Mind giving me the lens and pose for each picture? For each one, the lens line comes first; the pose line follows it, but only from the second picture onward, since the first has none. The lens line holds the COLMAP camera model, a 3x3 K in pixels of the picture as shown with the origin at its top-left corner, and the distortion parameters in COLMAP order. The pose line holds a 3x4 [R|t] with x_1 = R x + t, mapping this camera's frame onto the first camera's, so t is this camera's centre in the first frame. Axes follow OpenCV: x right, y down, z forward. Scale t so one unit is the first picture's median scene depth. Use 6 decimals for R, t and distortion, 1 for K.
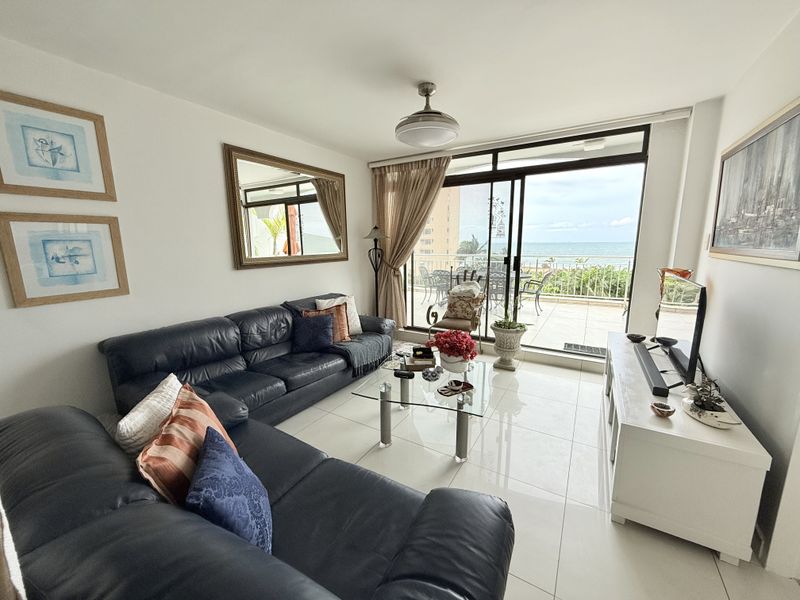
lens RADIAL K [[319.3, 0, 397.3], [0, 319.3, 299.8], [0, 0, 1]] dist [-0.001635, 0.000709]
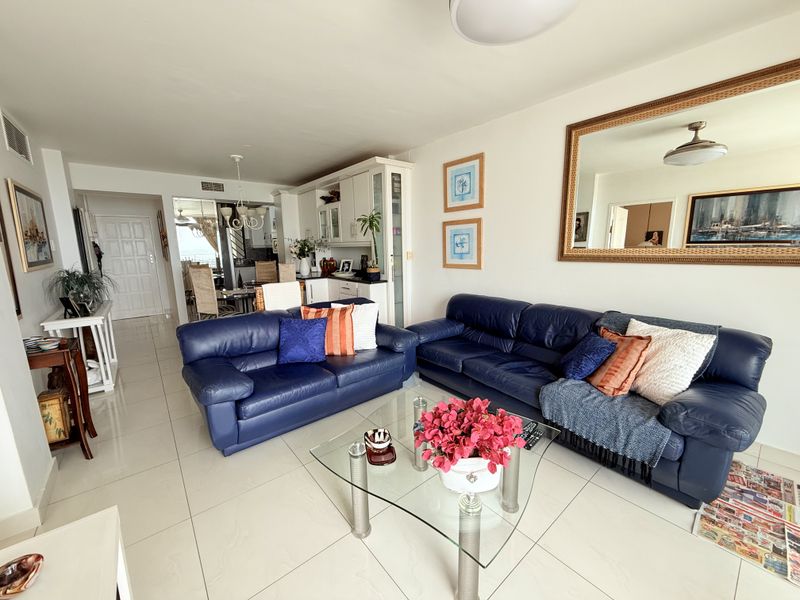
lens RADIAL K [[319.3, 0, 397.3], [0, 319.3, 299.8], [0, 0, 1]] dist [-0.001635, 0.000709]
pose [[-0.325777, 0.170234, -0.929995, 0.756933], [-0.150648, 0.961742, 0.228817, -0.176836], [0.933367, 0.214645, -0.287668, 1.181369]]
